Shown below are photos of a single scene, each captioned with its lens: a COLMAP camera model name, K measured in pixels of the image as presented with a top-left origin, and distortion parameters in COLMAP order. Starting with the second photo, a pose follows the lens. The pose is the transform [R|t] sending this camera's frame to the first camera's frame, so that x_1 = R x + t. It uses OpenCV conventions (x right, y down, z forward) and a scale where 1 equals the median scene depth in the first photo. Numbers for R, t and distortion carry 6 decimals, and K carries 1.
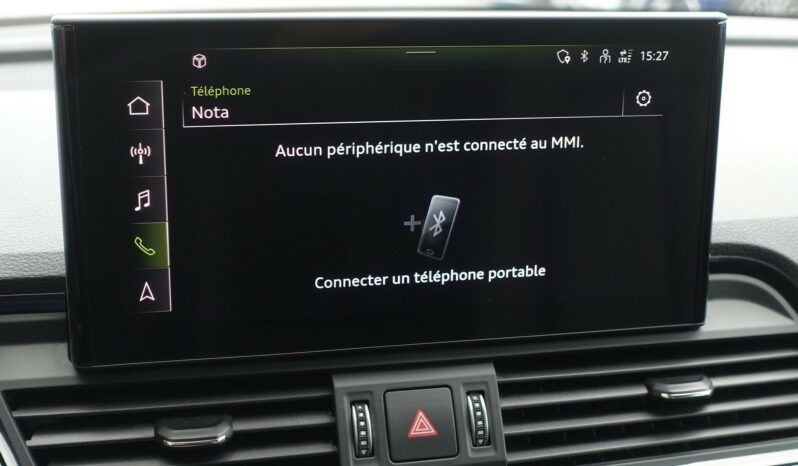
lens RADIAL K [[1158.6, 0, 399.0], [0, 1158.6, 233.0], [0, 0, 1]] dist [-0.042172, -0.046000]
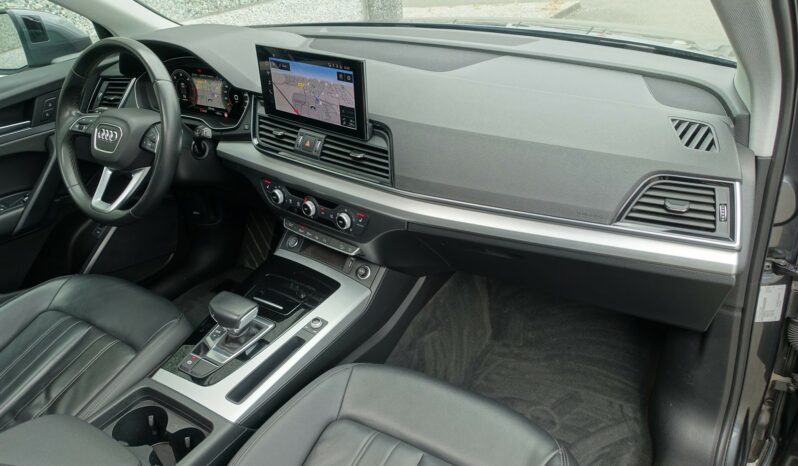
lens RADIAL K [[544.6, 0, 399.0], [0, 544.6, 233.0], [0, 0, 1]] dist [-0.004819, 0.001072]
pose [[0.608389, 0.368623, -0.702837, 1.870715], [-0.161367, 0.924545, 0.345221, -0.305819], [0.777060, -0.096614, 0.621967, -0.086333]]
